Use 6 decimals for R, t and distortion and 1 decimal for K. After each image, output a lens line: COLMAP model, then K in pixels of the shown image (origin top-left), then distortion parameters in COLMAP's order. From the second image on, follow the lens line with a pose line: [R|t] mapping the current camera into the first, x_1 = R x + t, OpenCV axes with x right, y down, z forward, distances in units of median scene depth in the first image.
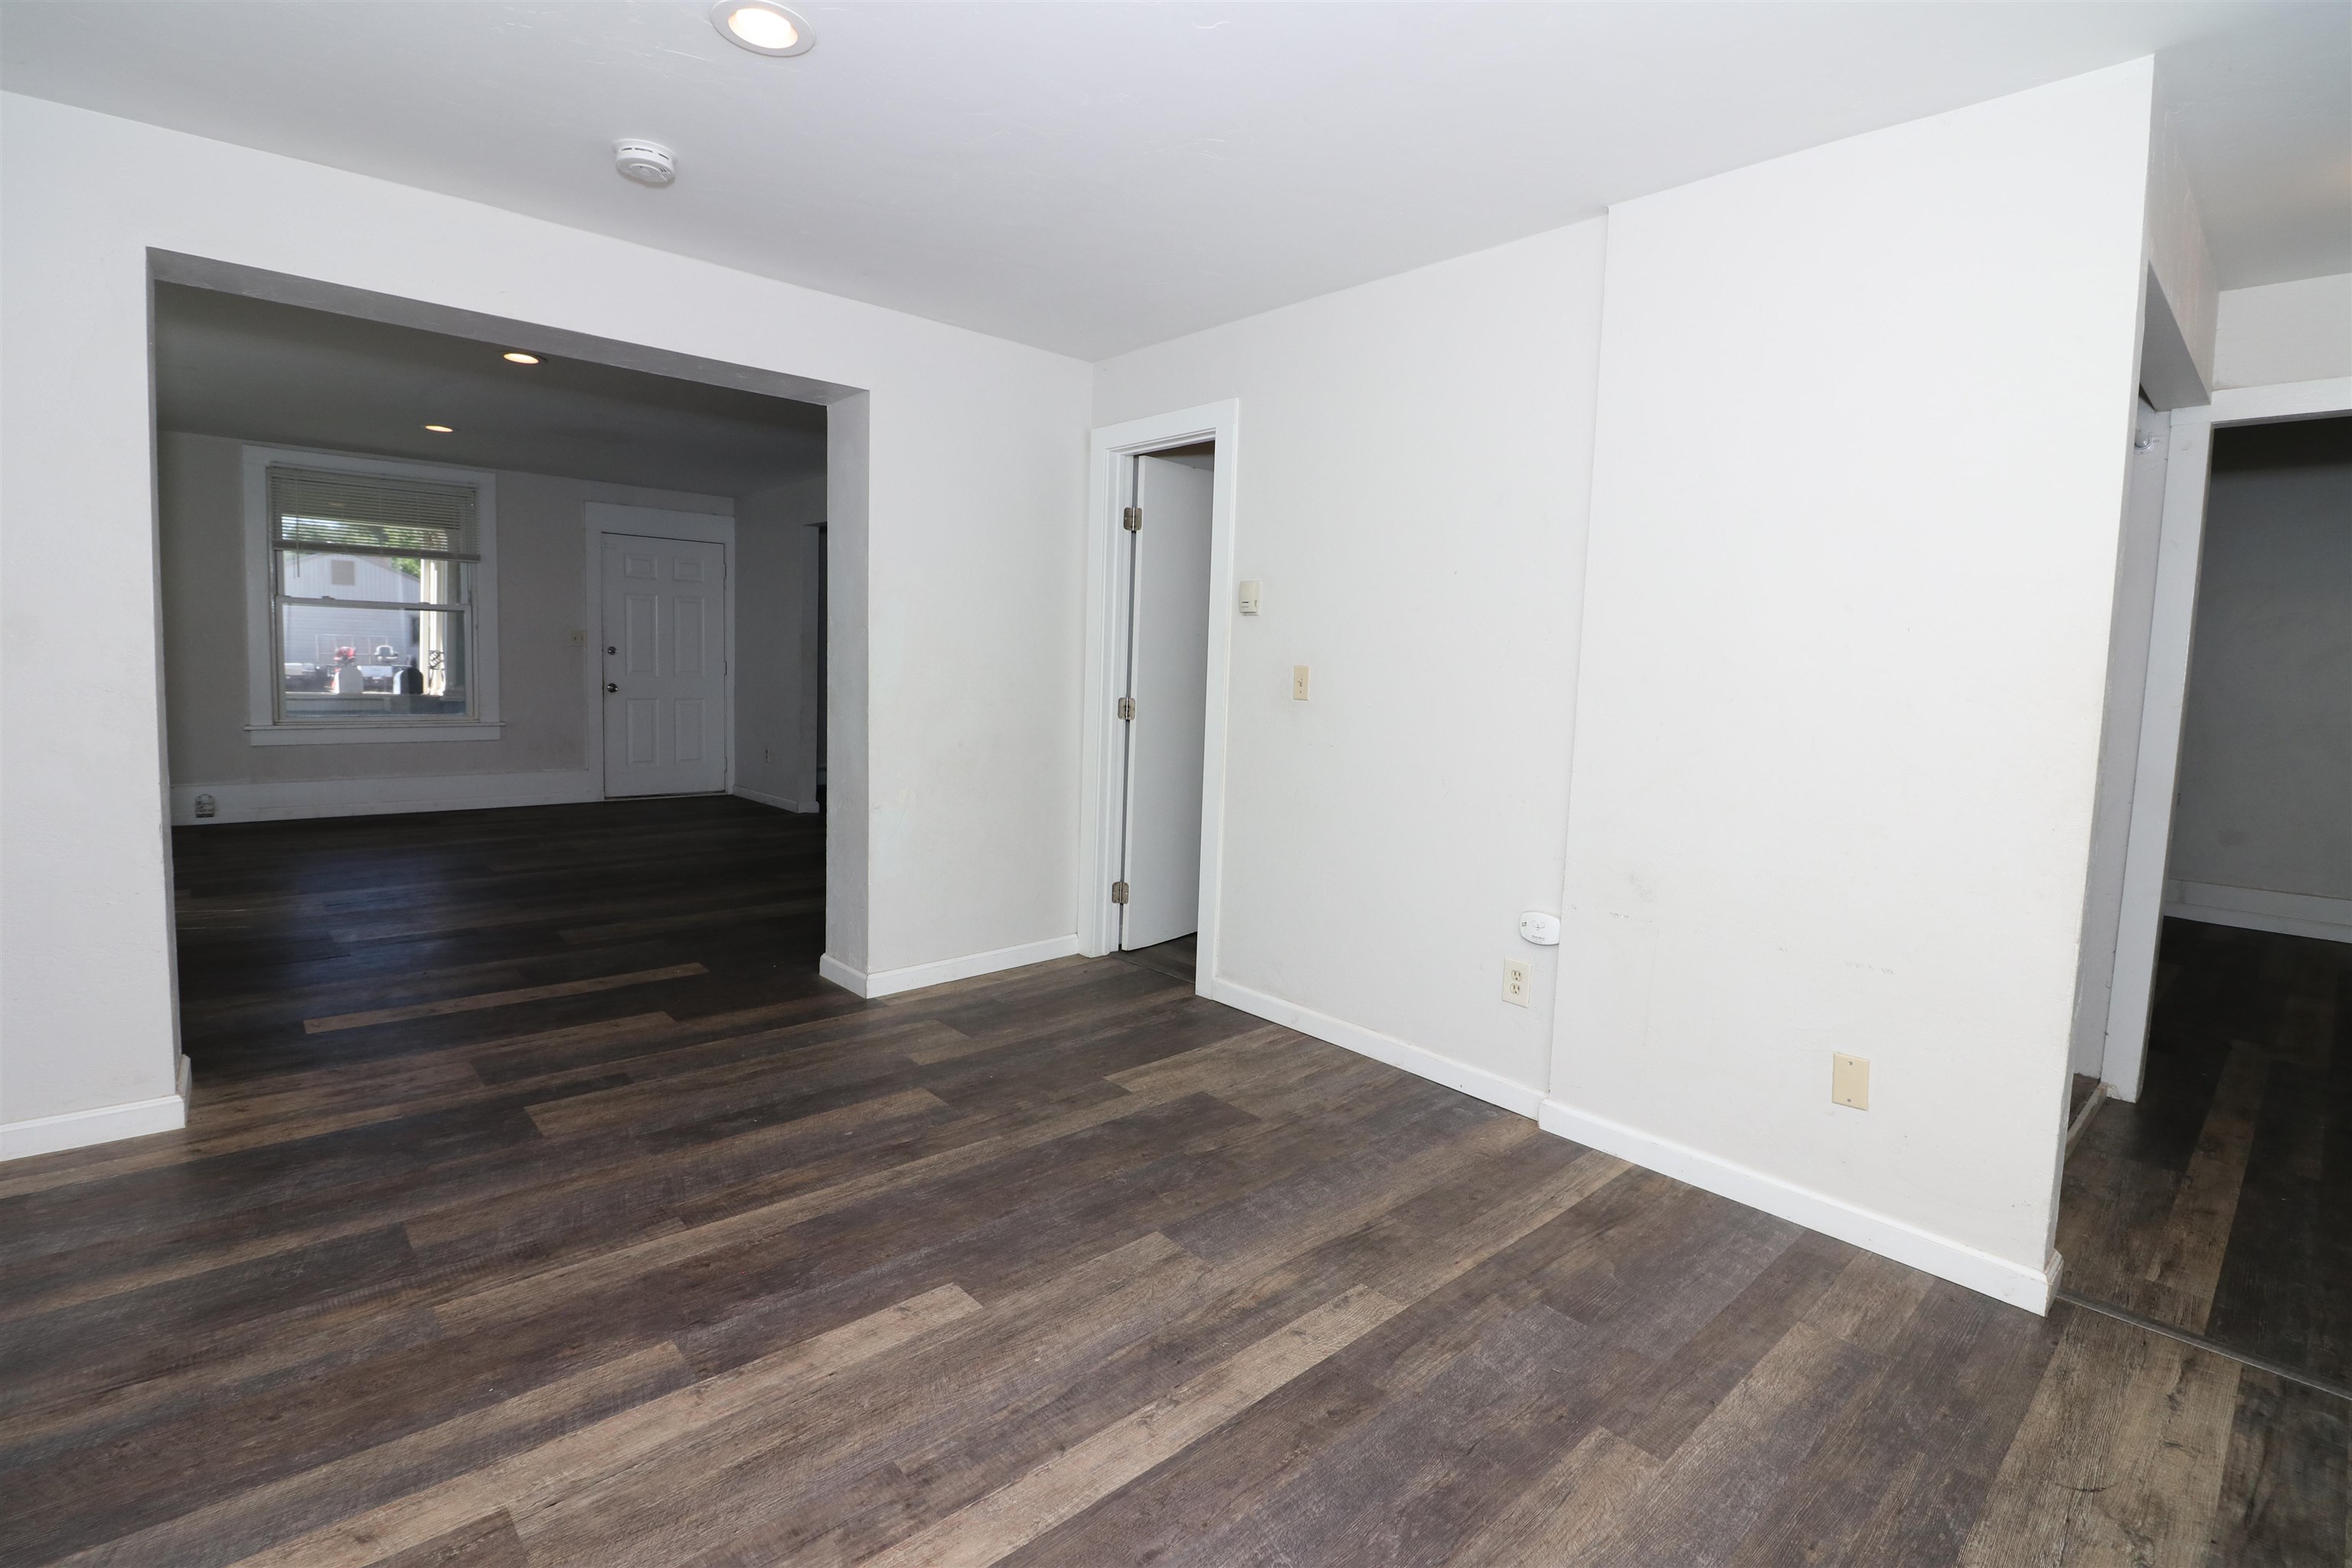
lens RADIAL K [[1077.3, 0, 1166.5], [0, 1077.3, 759.1], [0, 0, 1]] dist [-0.004351, -0.010662]
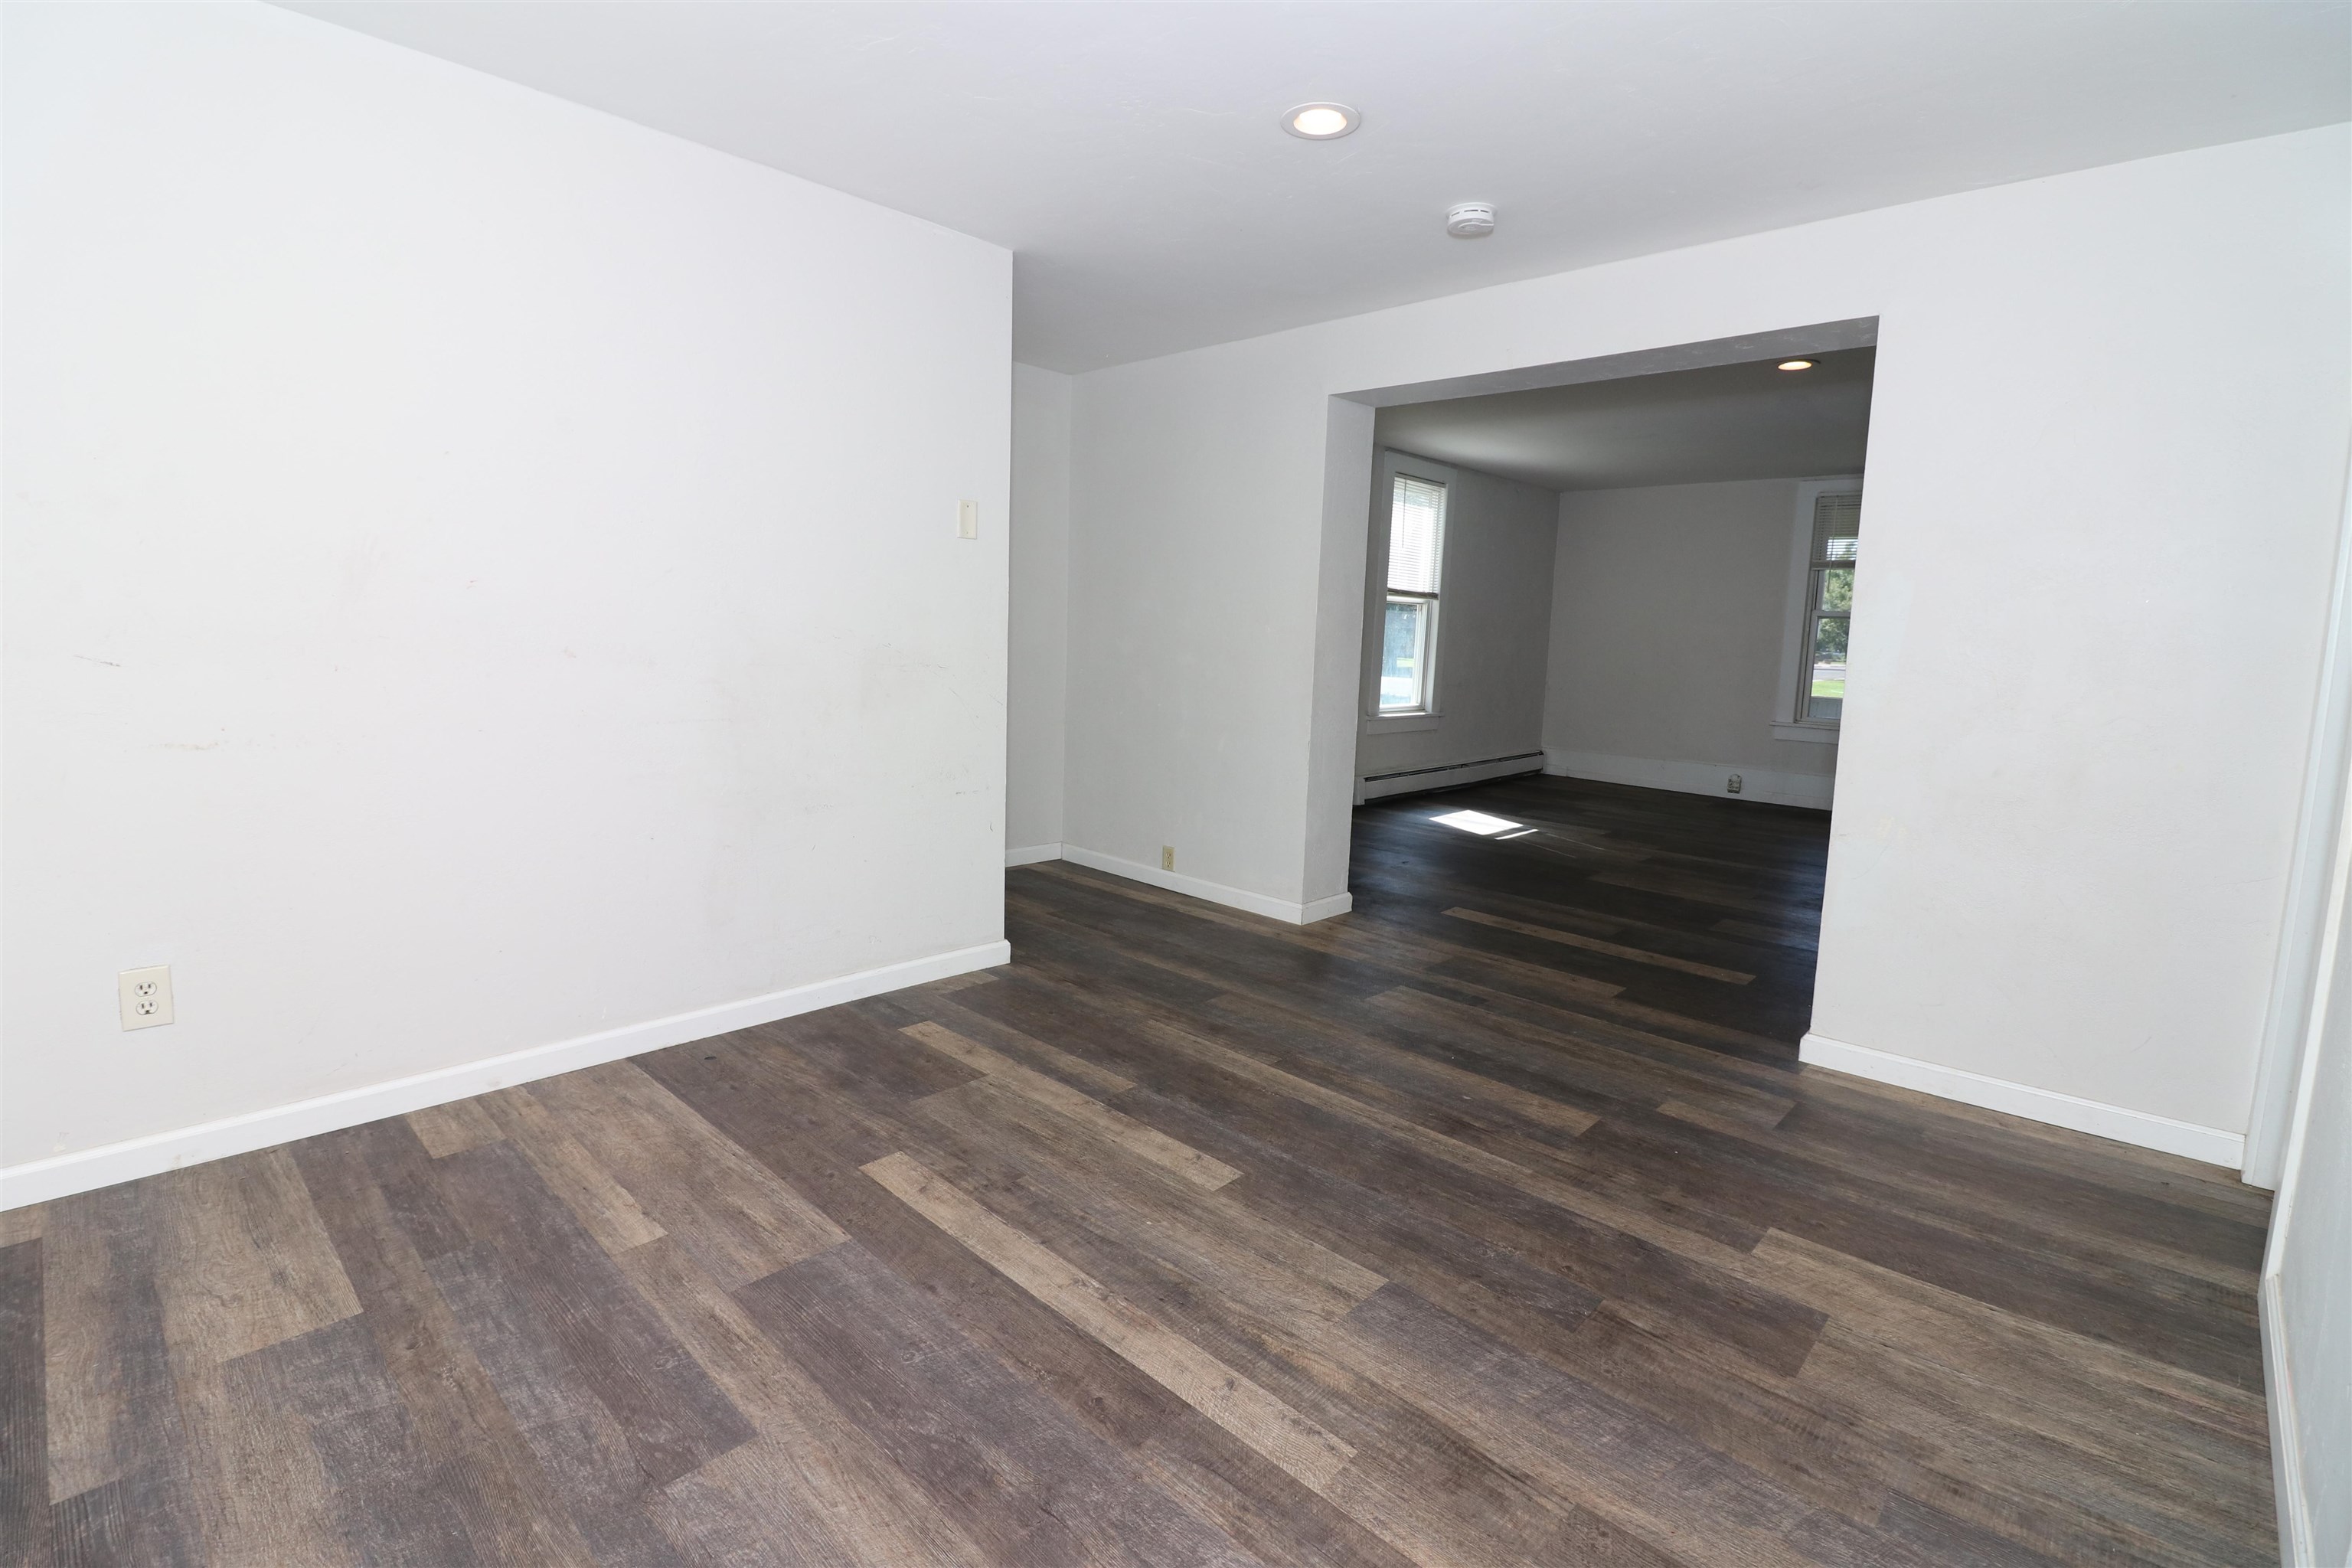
lens RADIAL K [[1077.3, 0, 1158.1], [0, 1077.3, 748.7], [0, 0, 1]] dist [-0.004351, -0.010662]
pose [[0.075695, 0.085625, -0.993448, 0.858002], [-0.120170, 0.989828, 0.076157, -0.031681], [0.989863, 0.113618, 0.085215, 0.740109]]
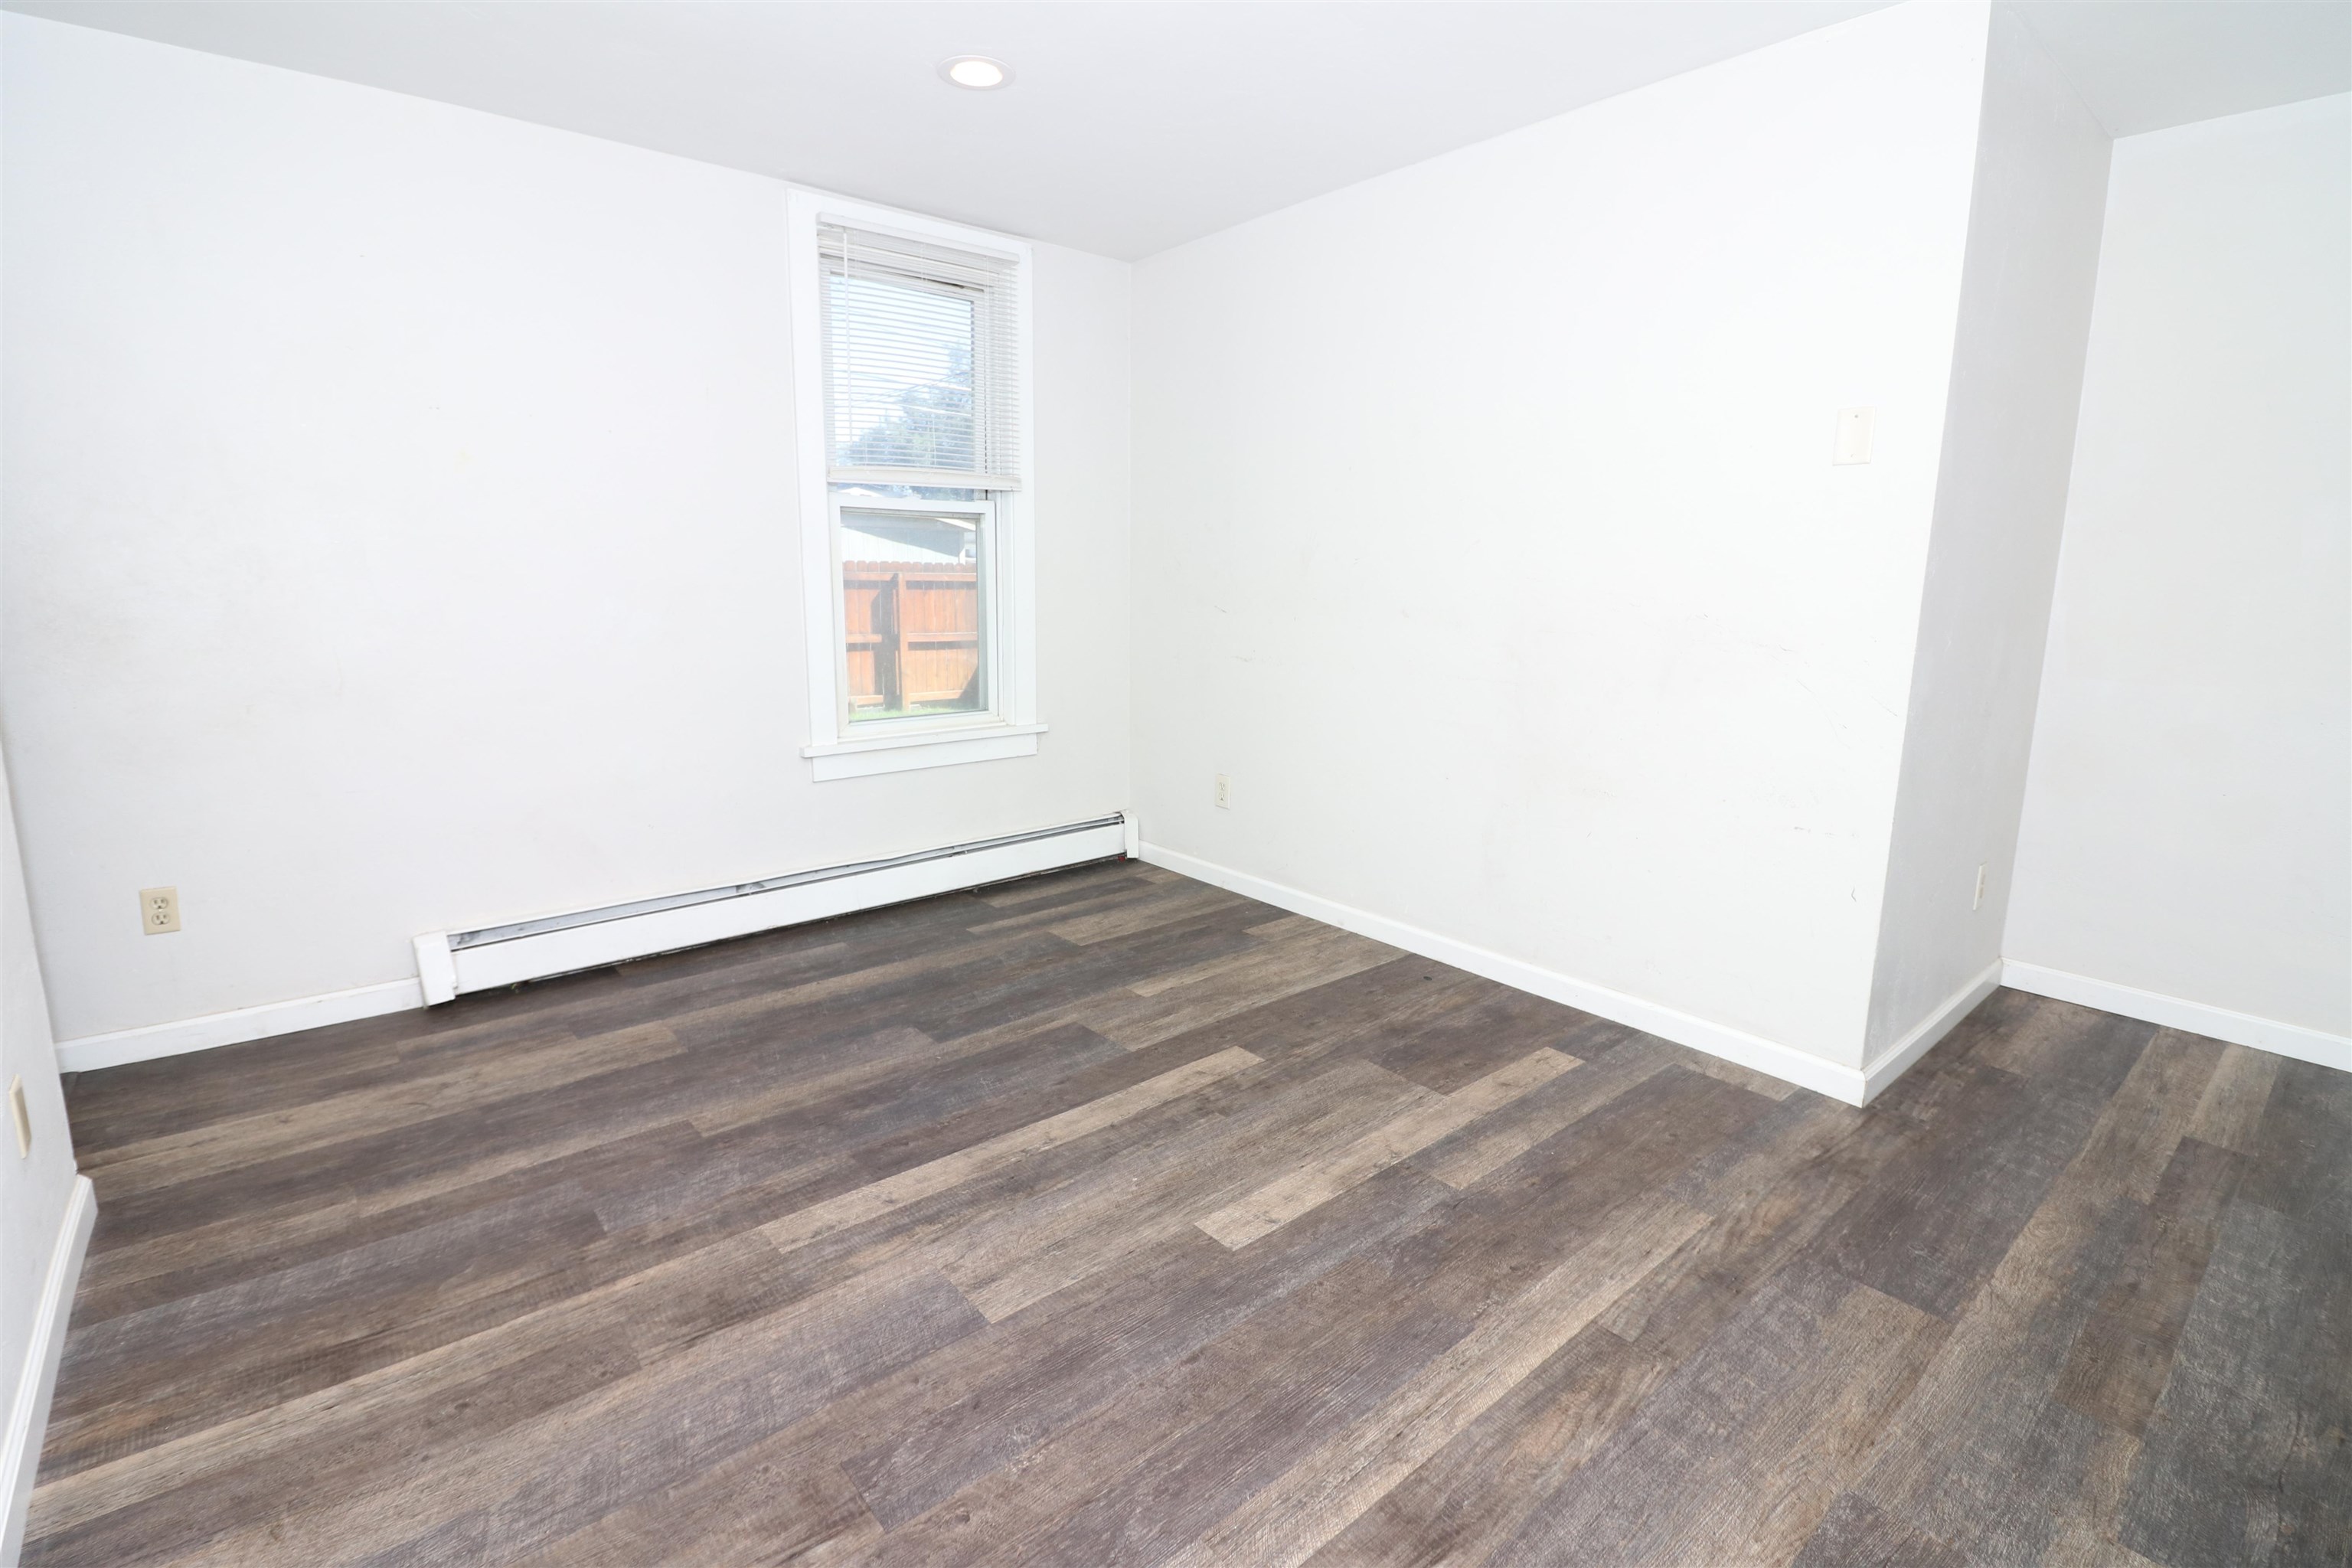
lens RADIAL K [[1077.3, 0, 1169.6], [0, 1077.3, 767.9], [0, 0, 1]] dist [-0.004351, -0.010662]
pose [[-0.998492, -0.049884, 0.022912, -0.140232], [-0.041880, 0.962077, 0.269543, -0.154806], [-0.035489, 0.268177, -0.962716, 1.728401]]
